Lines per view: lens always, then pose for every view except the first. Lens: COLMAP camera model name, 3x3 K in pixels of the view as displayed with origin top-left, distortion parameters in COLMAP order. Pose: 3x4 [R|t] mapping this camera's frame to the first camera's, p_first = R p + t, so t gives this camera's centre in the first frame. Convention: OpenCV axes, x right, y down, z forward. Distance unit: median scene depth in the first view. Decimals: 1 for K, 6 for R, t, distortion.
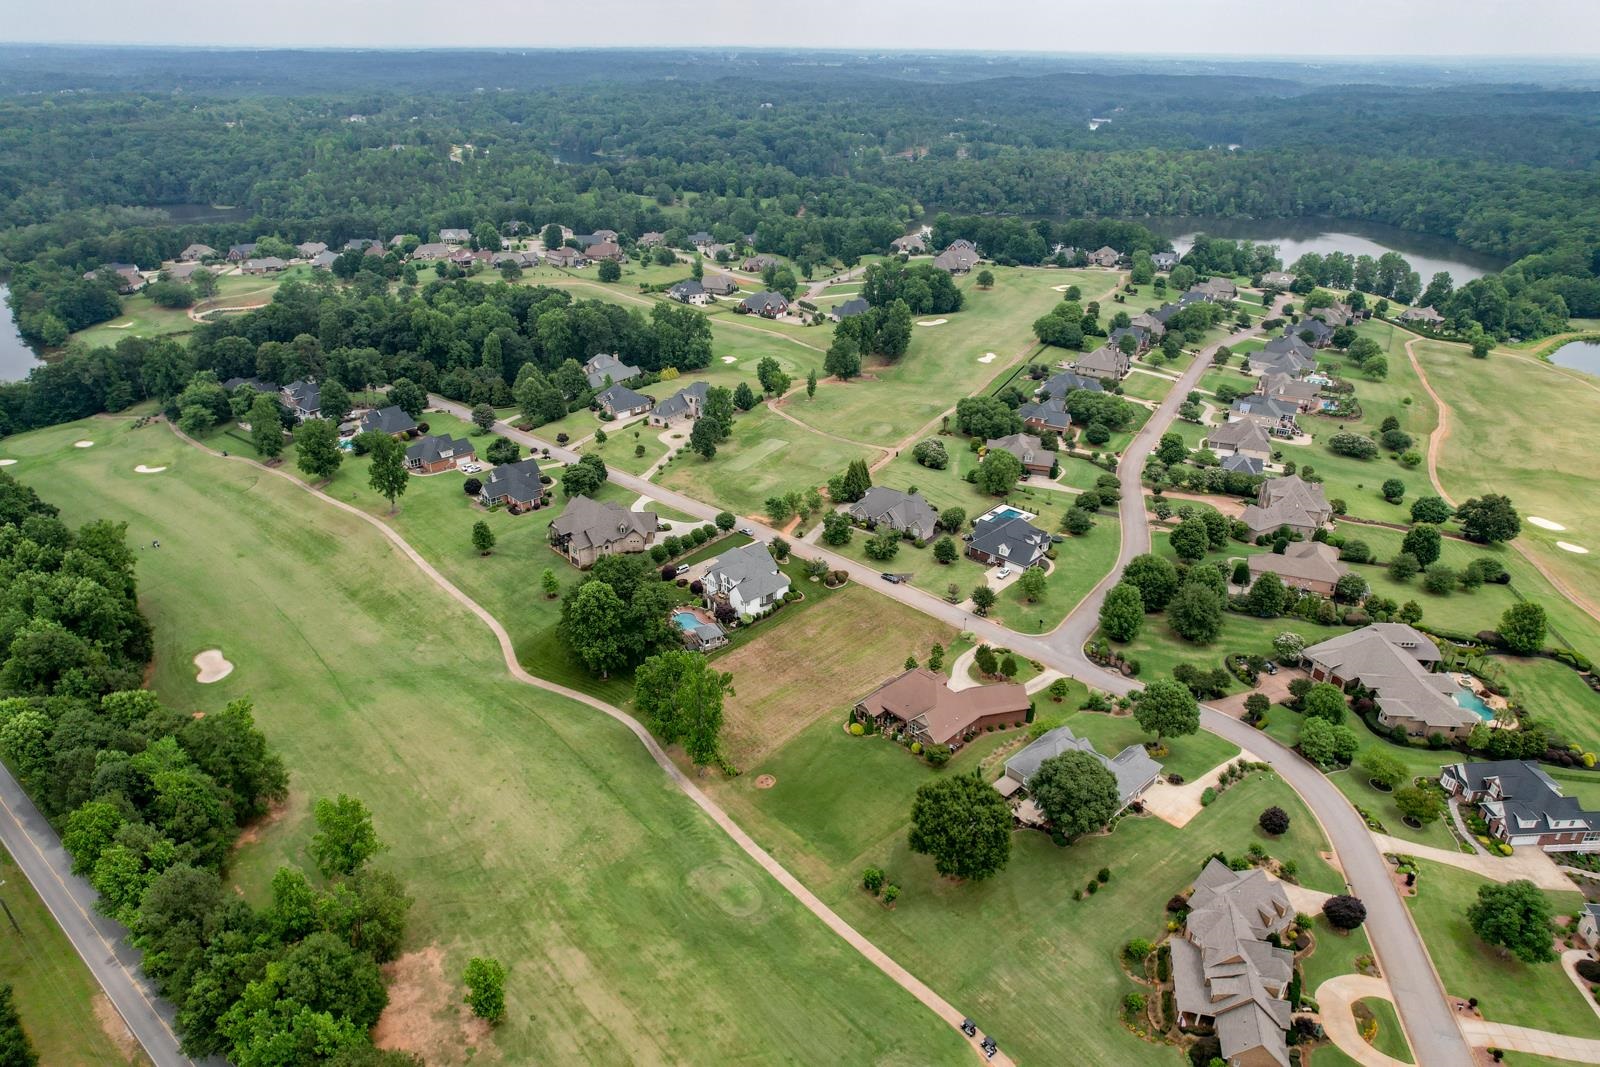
lens RADIAL K [[1022.5, 0, 800.0], [0, 1022.5, 533.5], [0, 0, 1]] dist [-0.087187, 0.083063]
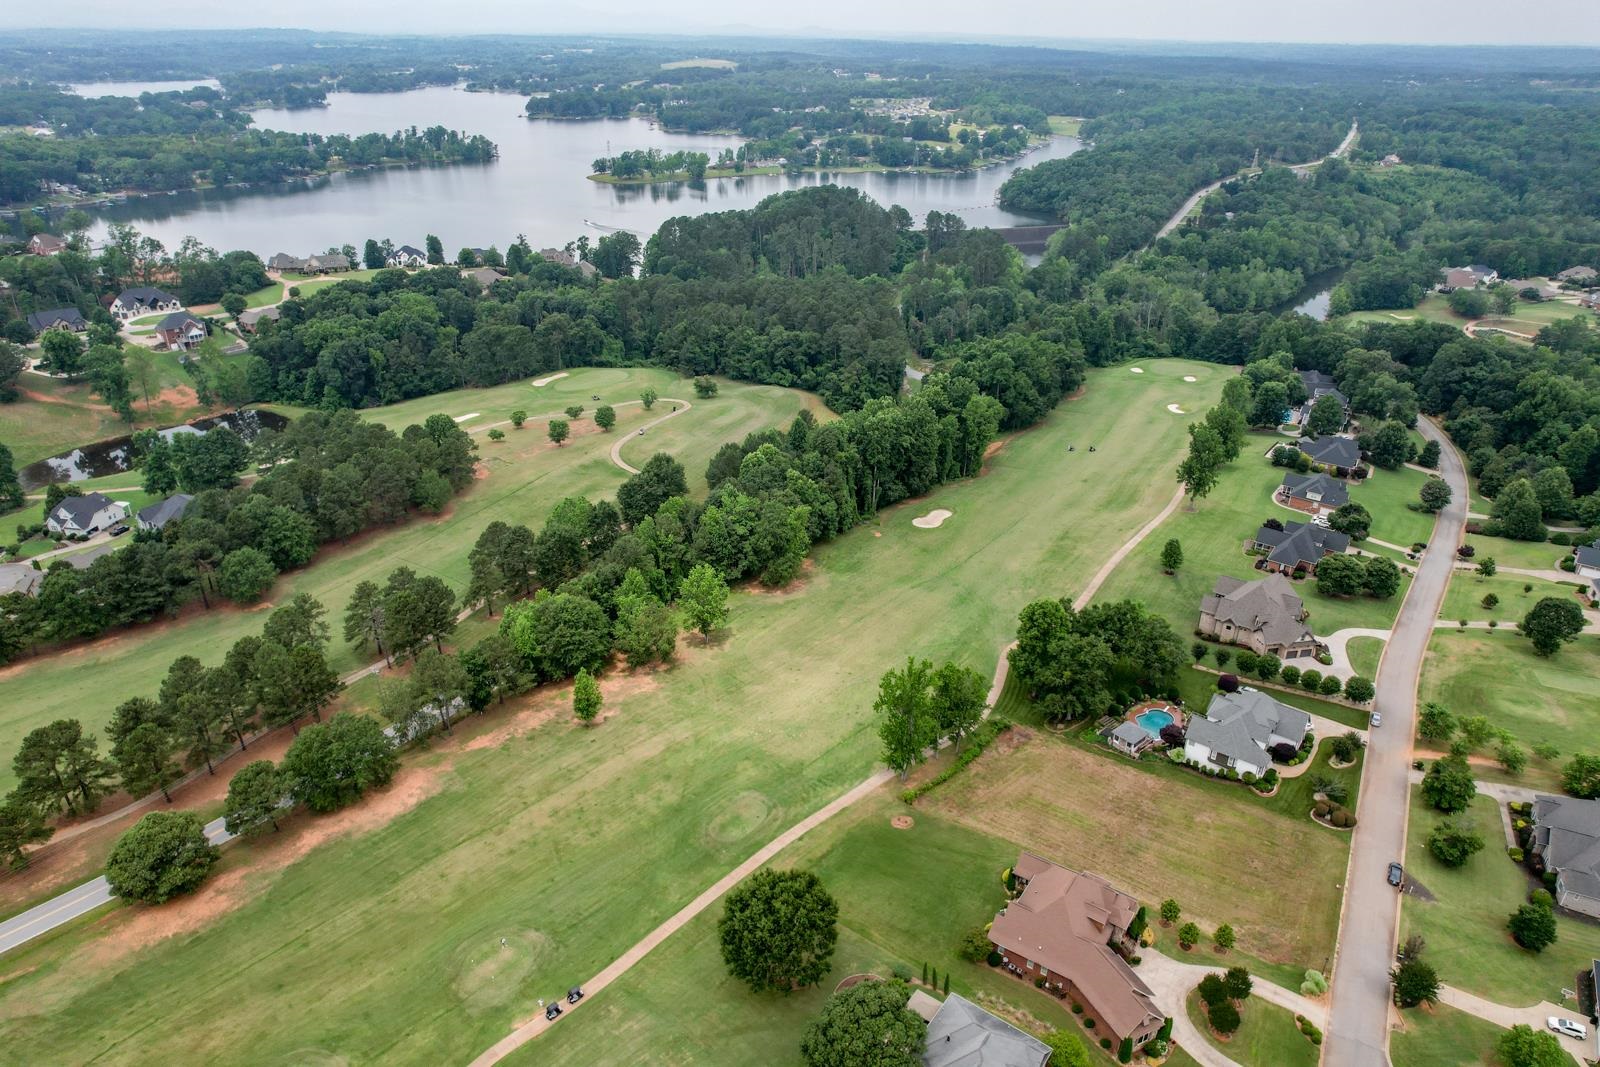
lens RADIAL K [[1019.7, 0, 798.5], [0, 1019.7, 536.4], [0, 0, 1]] dist [-0.079216, 0.064883]
pose [[0.188801, 0.437803, -0.879024, 0.446638], [-0.439022, 0.838319, 0.323235, -0.162715], [0.878416, 0.324884, 0.350480, 0.341610]]
